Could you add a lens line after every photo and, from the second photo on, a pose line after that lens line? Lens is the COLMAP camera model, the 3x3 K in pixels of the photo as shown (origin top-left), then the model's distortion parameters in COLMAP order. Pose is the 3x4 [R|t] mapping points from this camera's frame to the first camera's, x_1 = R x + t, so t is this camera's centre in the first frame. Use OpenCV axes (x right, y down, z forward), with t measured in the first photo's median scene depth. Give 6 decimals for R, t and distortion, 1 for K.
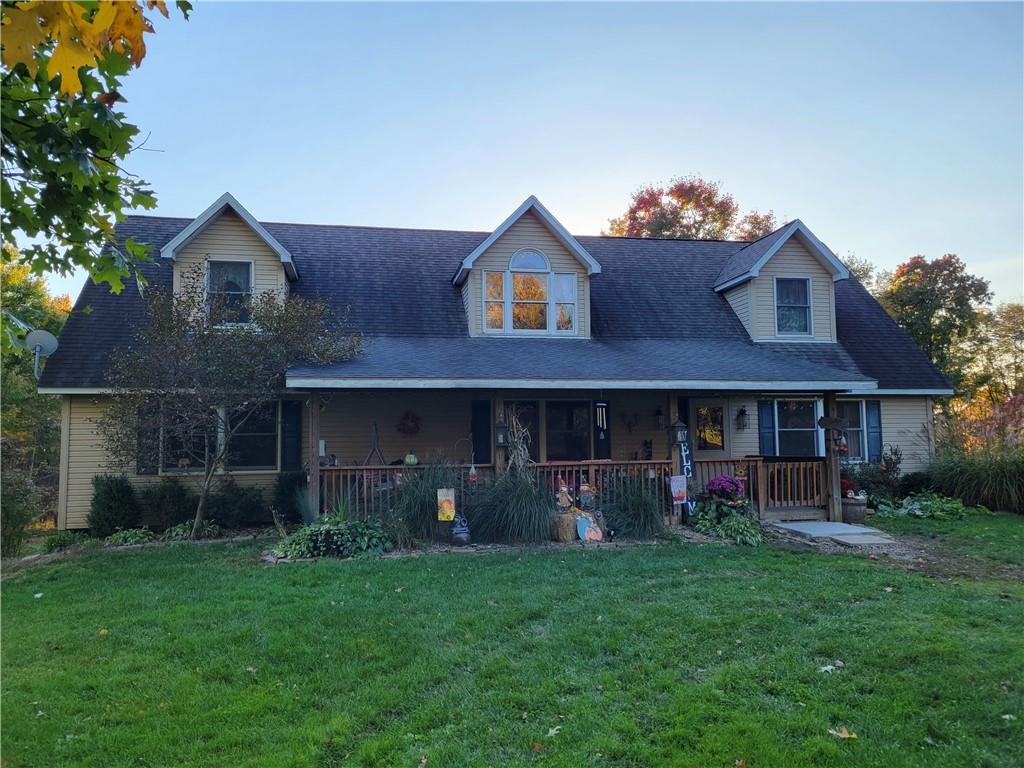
lens RADIAL K [[761.2, 0, 507.6], [0, 761.2, 382.9], [0, 0, 1]] dist [0.033185, 0.001197]
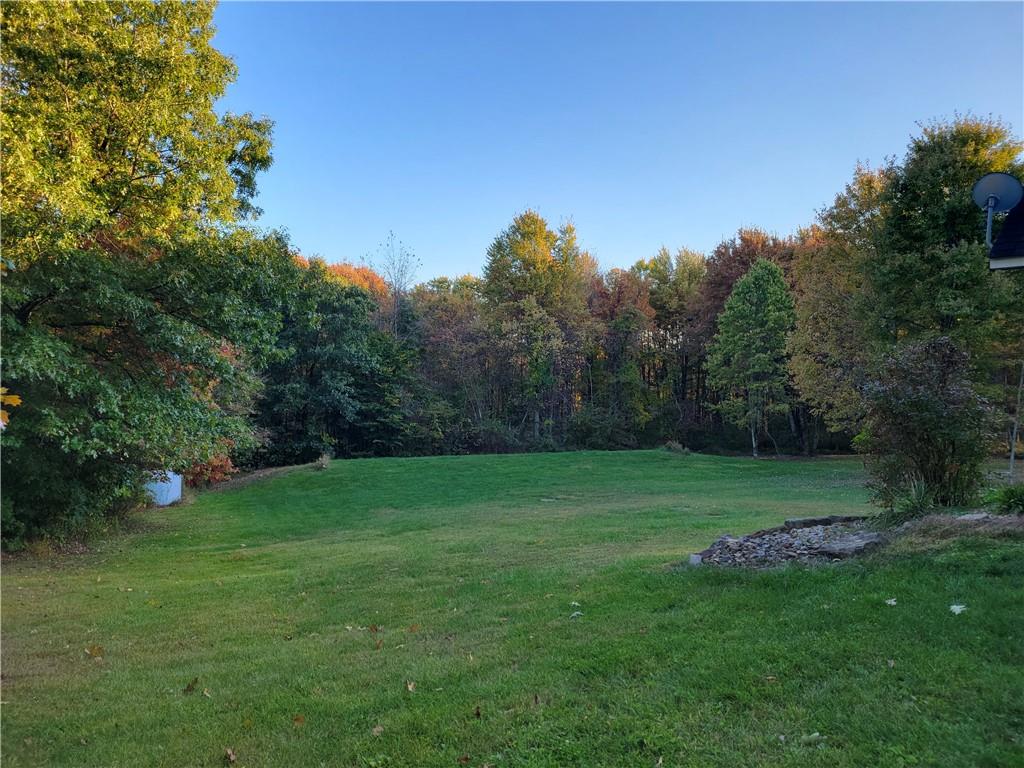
lens RADIAL K [[761.2, 0, 508.9], [0, 761.2, 383.2], [0, 0, 1]] dist [0.033185, 0.001197]
pose [[0.407554, 0.034845, -0.912516, -0.143036], [0.063306, 0.995790, 0.066299, 0.035838], [0.910984, -0.084788, 0.403632, 0.294488]]
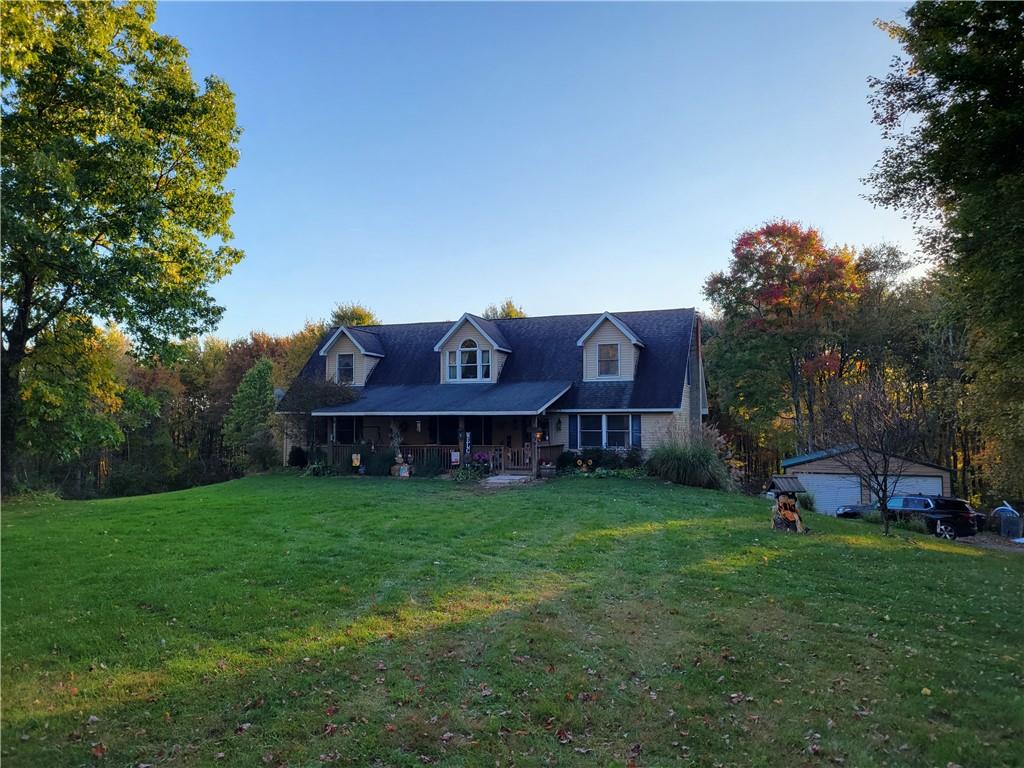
lens RADIAL K [[761.2, 0, 514.1], [0, 761.2, 382.2], [0, 0, 1]] dist [0.033185, 0.001197]
pose [[0.849286, -0.019010, -0.527591, 1.267339], [0.032839, 0.999319, 0.016855, -0.097528], [0.526911, -0.031640, 0.849331, -0.677999]]
